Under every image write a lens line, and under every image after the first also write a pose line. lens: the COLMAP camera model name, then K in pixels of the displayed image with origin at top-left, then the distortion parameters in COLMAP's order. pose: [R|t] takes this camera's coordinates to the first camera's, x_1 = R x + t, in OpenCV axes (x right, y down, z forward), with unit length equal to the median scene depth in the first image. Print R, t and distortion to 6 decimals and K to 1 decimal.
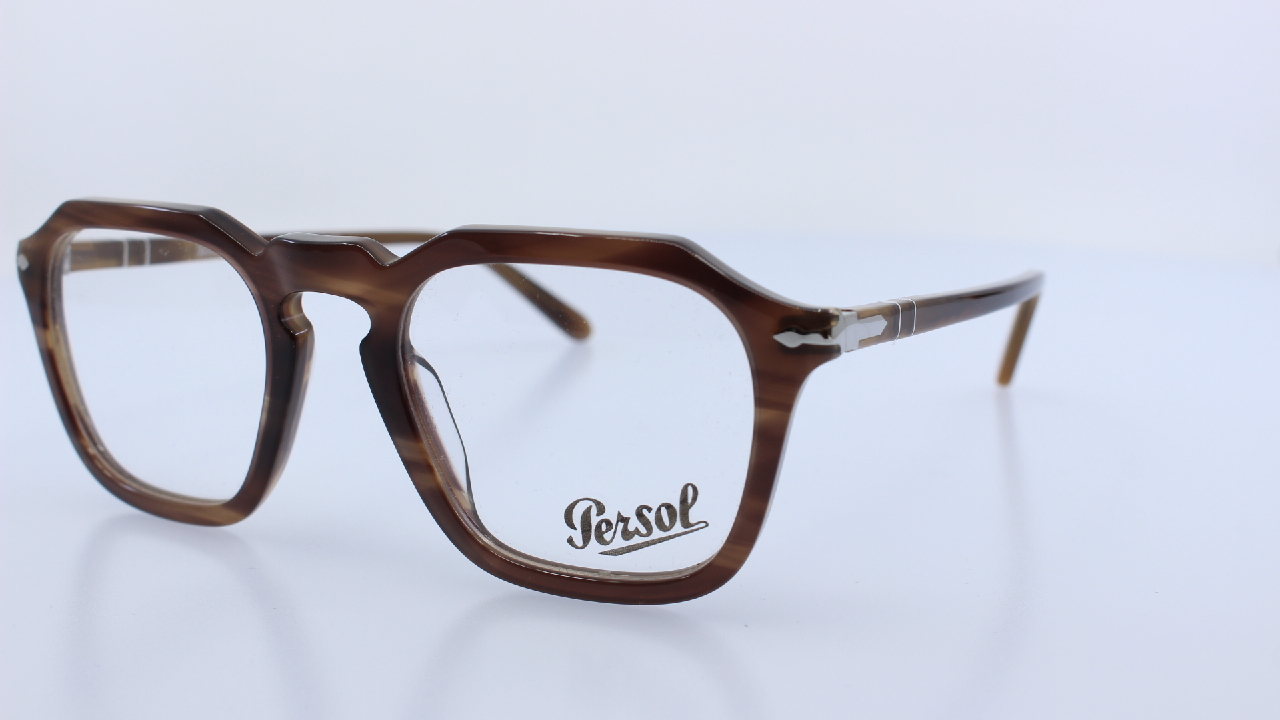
lens RADIAL K [[1651.5, 0, 640.0], [0, 1651.5, 360.0], [0, 0, 1]] dist [-0.104017, -0.049720]
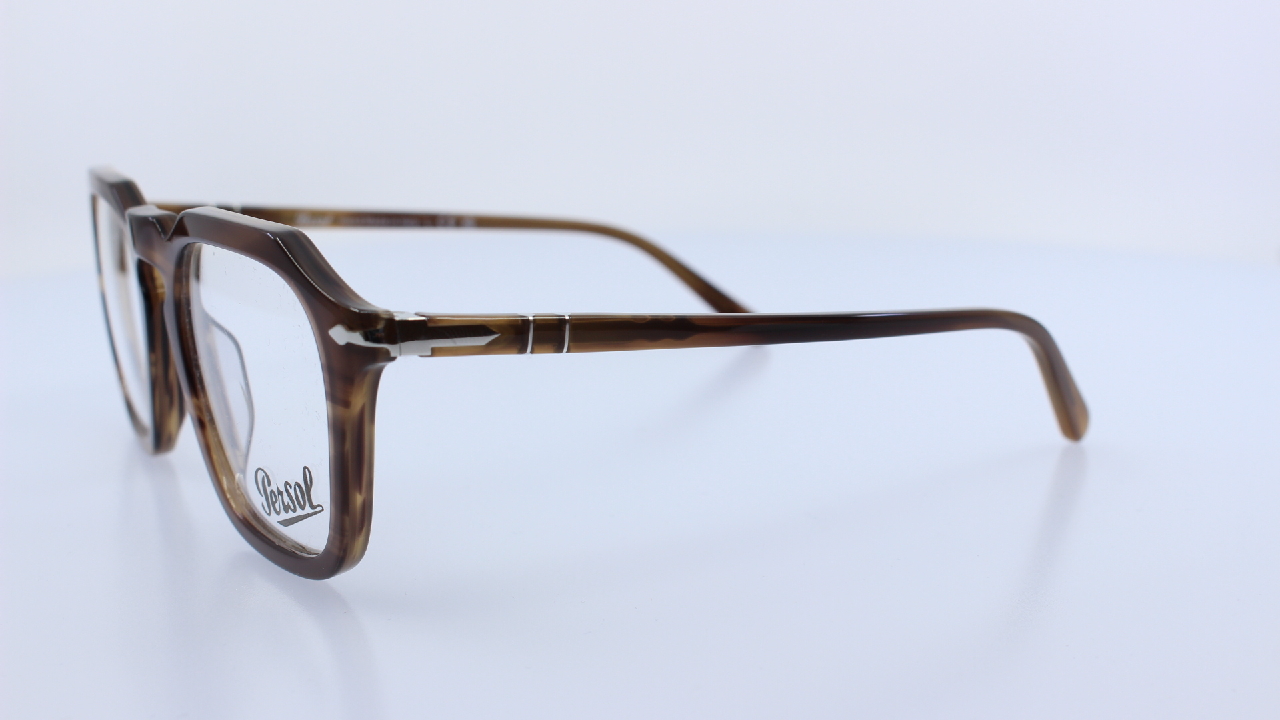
lens RADIAL K [[1651.5, 0, 640.0], [0, 1651.5, 360.0], [0, 0, 1]] dist [-0.104017, -0.049720]
pose [[0.861339, 0.115801, -0.494657, 0.700146], [-0.111829, 0.993010, 0.037741, -0.053821], [0.495570, 0.022810, 0.868268, 0.193187]]
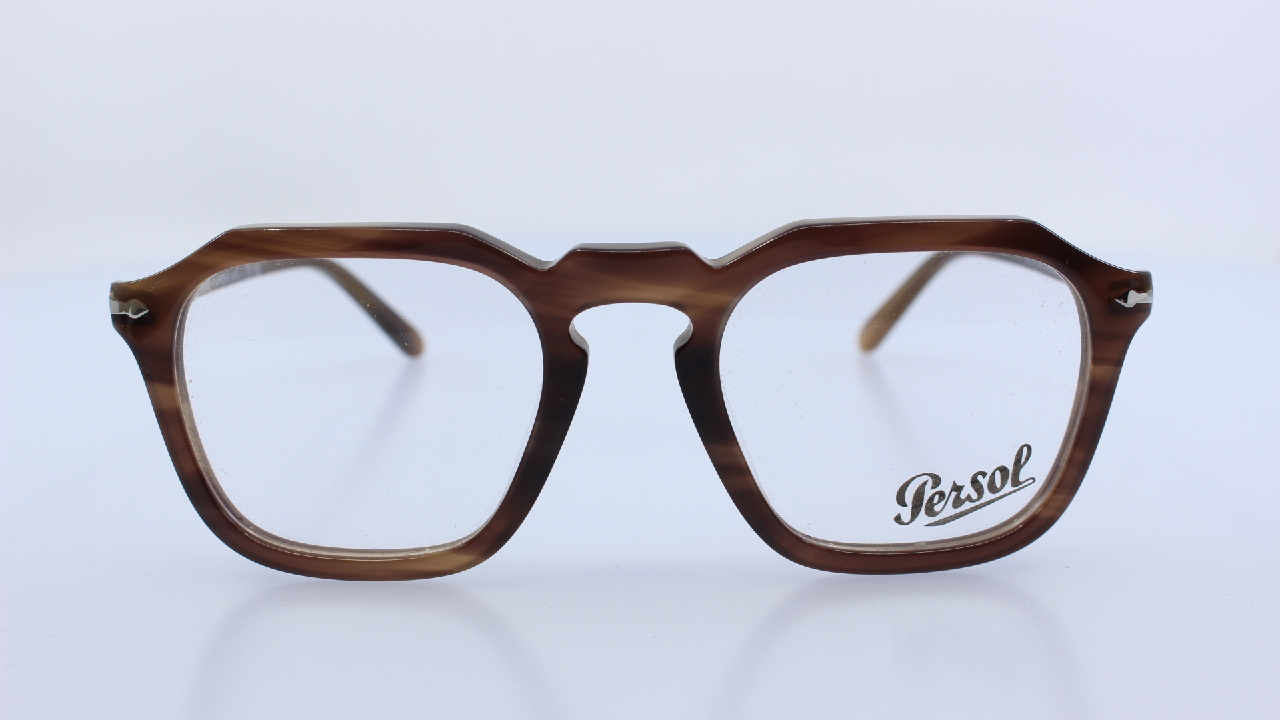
lens RADIAL K [[1651.5, 0, 640.0], [0, 1651.5, 360.0], [0, 0, 1]] dist [-0.104017, -0.049720]
pose [[0.879732, -0.110781, 0.462384, -0.660378], [0.106793, 0.993669, 0.034885, -0.042670], [-0.463321, 0.018690, 0.885993, 0.163286]]
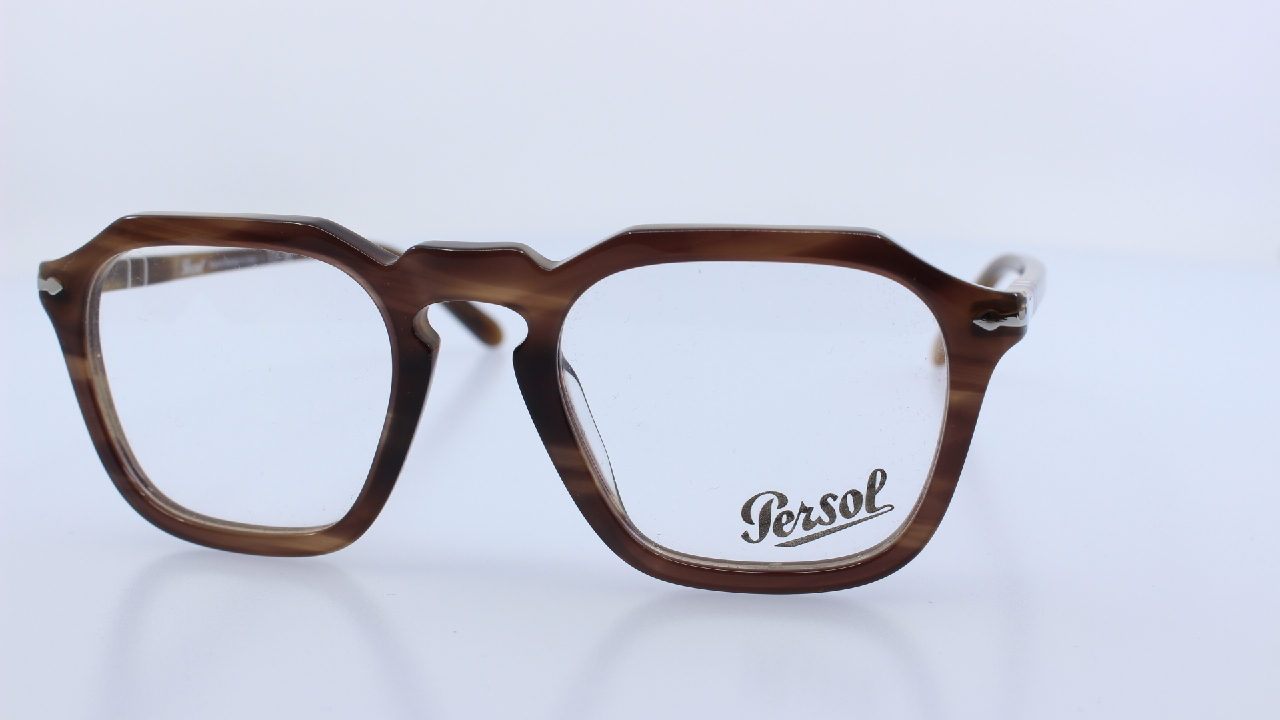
lens RADIAL K [[1651.5, 0, 640.0], [0, 1651.5, 360.0], [0, 0, 1]] dist [-0.104017, -0.049720]
pose [[0.967950, -0.060101, 0.243847, -0.348078], [0.058176, 0.998192, 0.015095, -0.016131], [-0.244314, -0.000425, 0.969696, 0.044824]]
